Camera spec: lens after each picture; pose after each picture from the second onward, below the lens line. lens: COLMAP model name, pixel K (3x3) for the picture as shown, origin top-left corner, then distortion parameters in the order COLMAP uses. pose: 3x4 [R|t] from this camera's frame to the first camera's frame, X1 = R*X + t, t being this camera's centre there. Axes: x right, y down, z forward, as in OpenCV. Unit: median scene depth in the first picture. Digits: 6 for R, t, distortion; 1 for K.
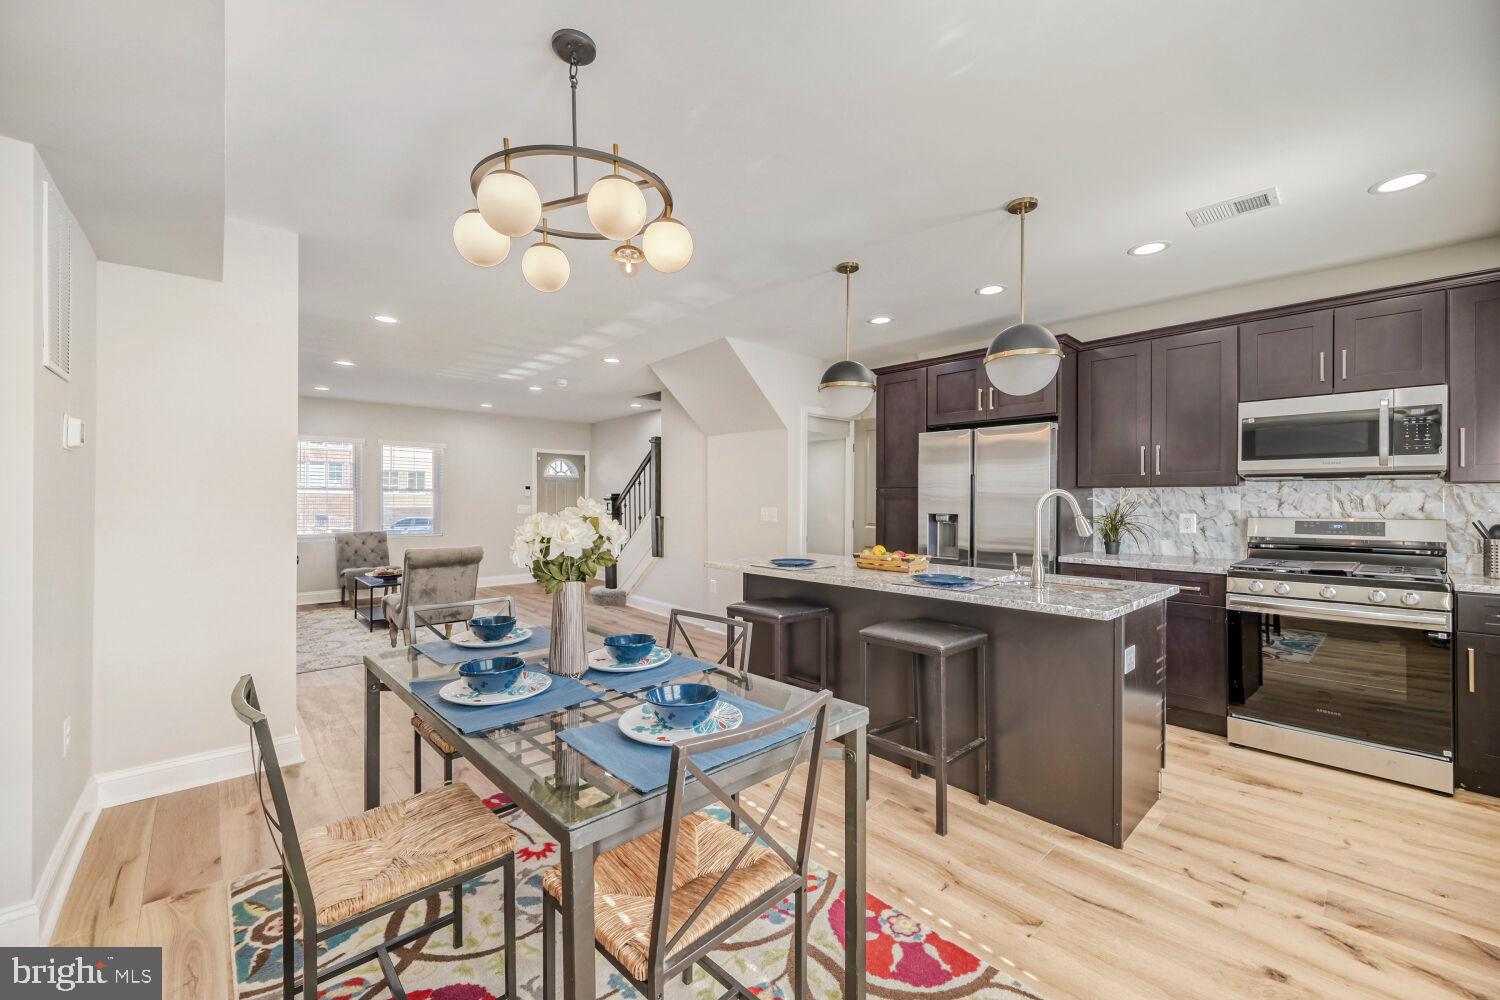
lens RADIAL K [[599.7, 0, 747.7], [0, 599.7, 502.5], [0, 0, 1]] dist [-0.001285, -0.000341]
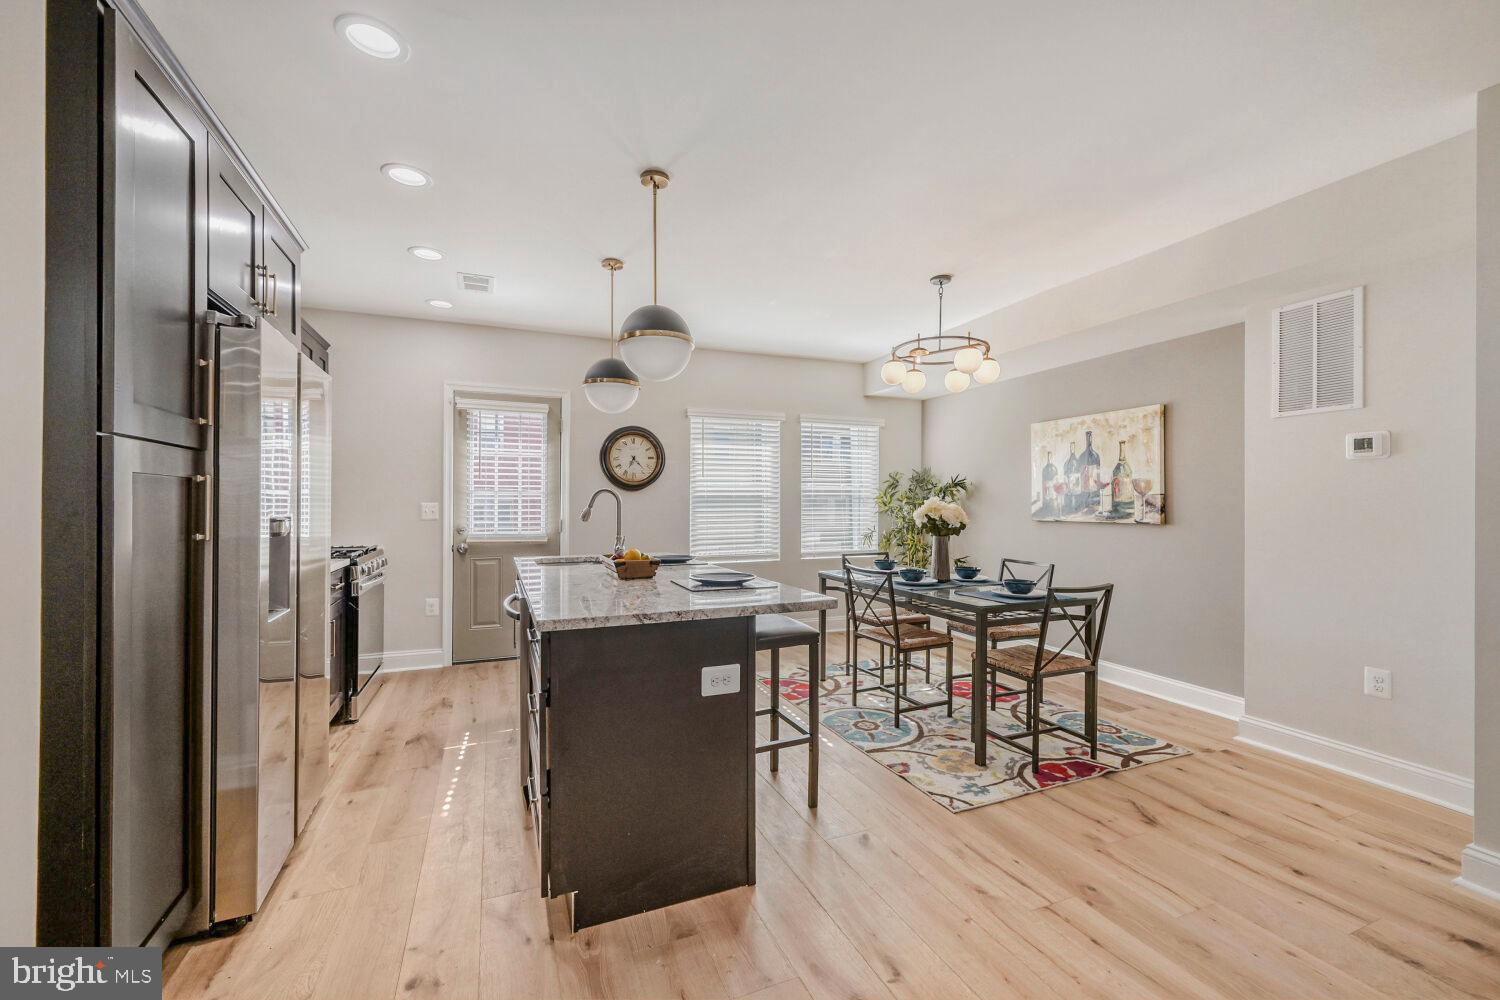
lens RADIAL K [[599.7, 0, 747.7], [0, 599.7, 502.5], [0, 0, 1]] dist [-0.001285, -0.000341]
pose [[-0.940184, -0.003790, 0.340645, -0.196153], [-0.004160, 0.999991, -0.000357, 0.008180], [-0.340640, -0.001753, -0.940192, 1.650272]]
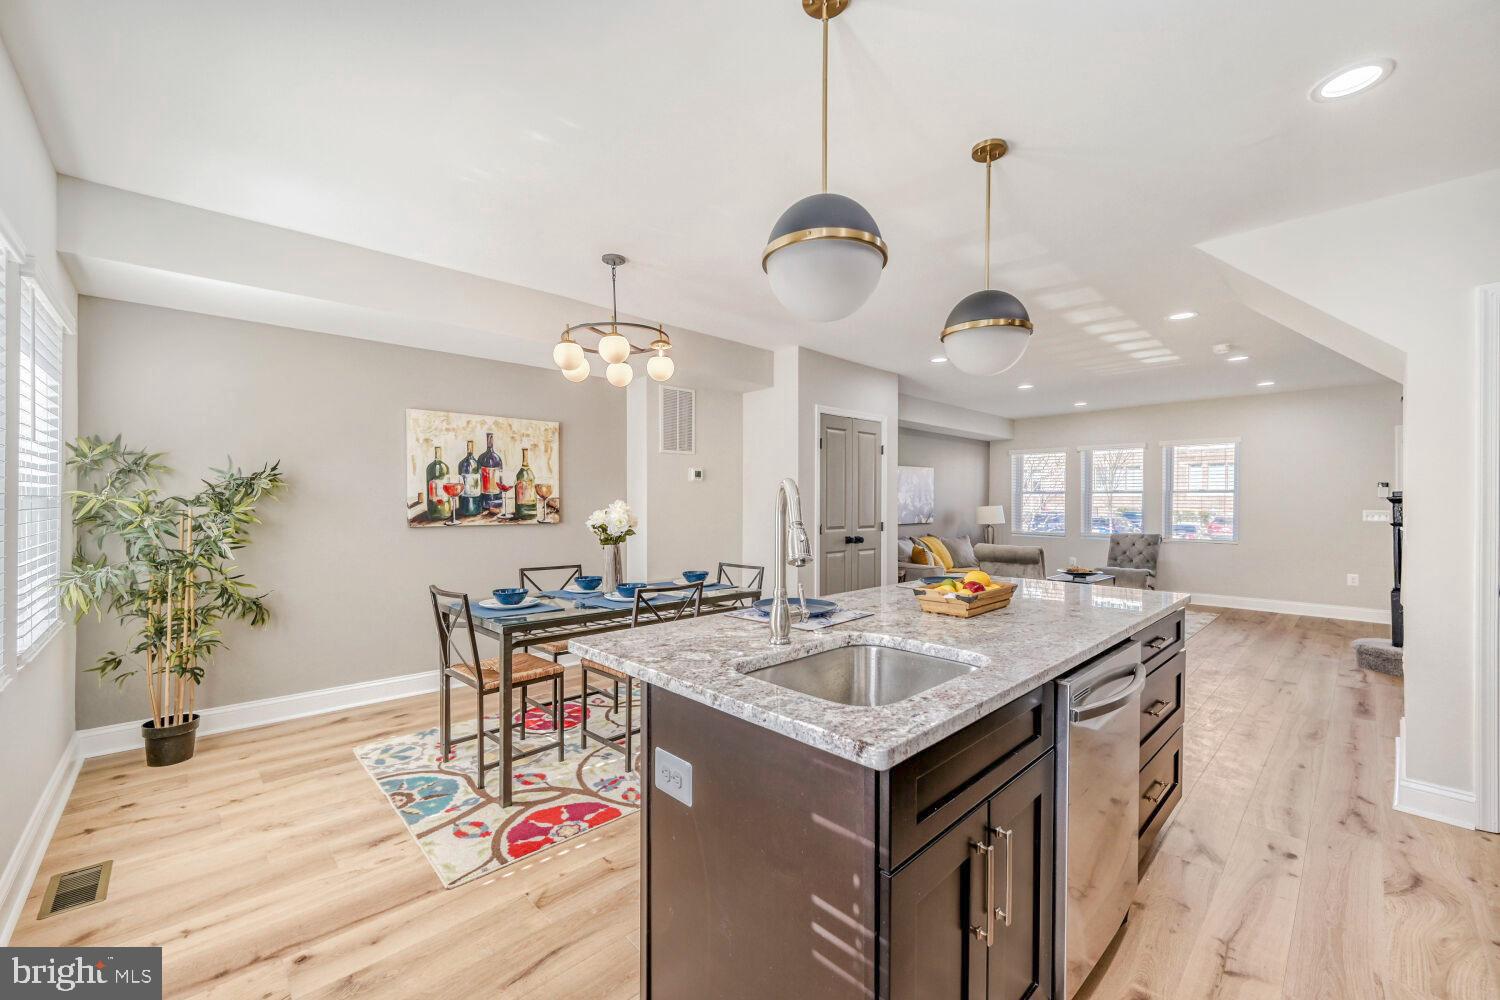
lens RADIAL K [[599.7, 0, 747.7], [0, 599.7, 502.5], [0, 0, 1]] dist [-0.001285, -0.000341]
pose [[0.015809, -0.003648, -0.999868, 0.822881], [-0.002465, 0.999990, -0.003688, 0.002768], [0.999872, 0.002523, 0.015800, 0.721053]]
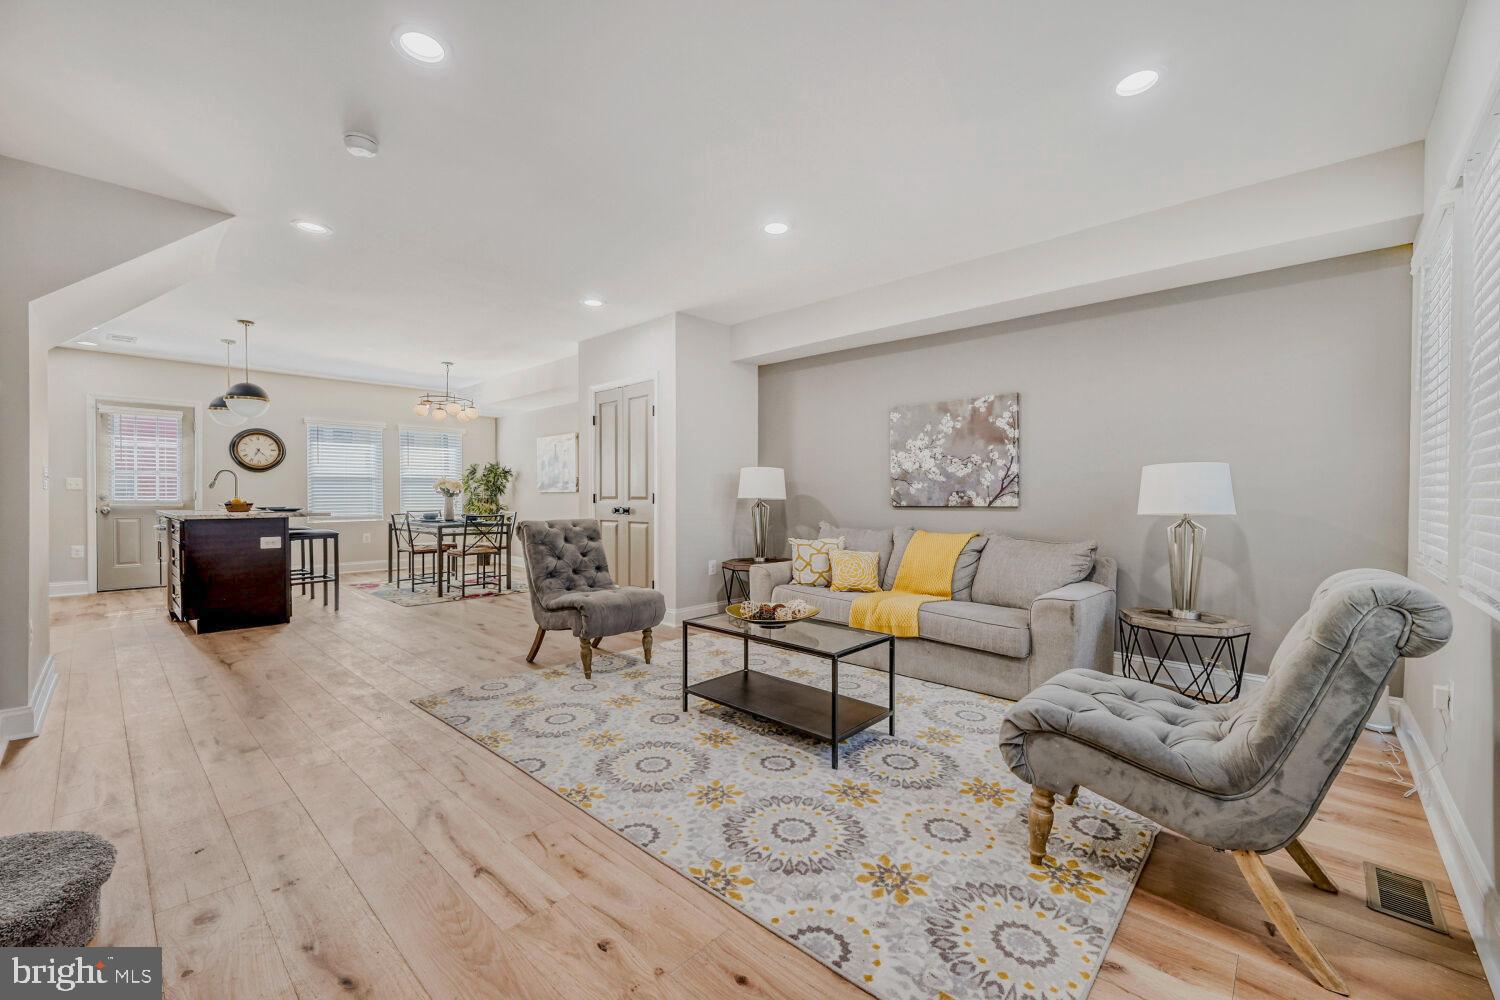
lens RADIAL K [[599.7, 0, 747.7], [0, 599.7, 502.5], [0, 0, 1]] dist [-0.001285, -0.000341]
pose [[-0.996371, -0.003622, -0.085037, -1.011559], [-0.004625, 0.999922, 0.011600, 0.056043], [0.084988, 0.011951, -0.996310, 2.674528]]
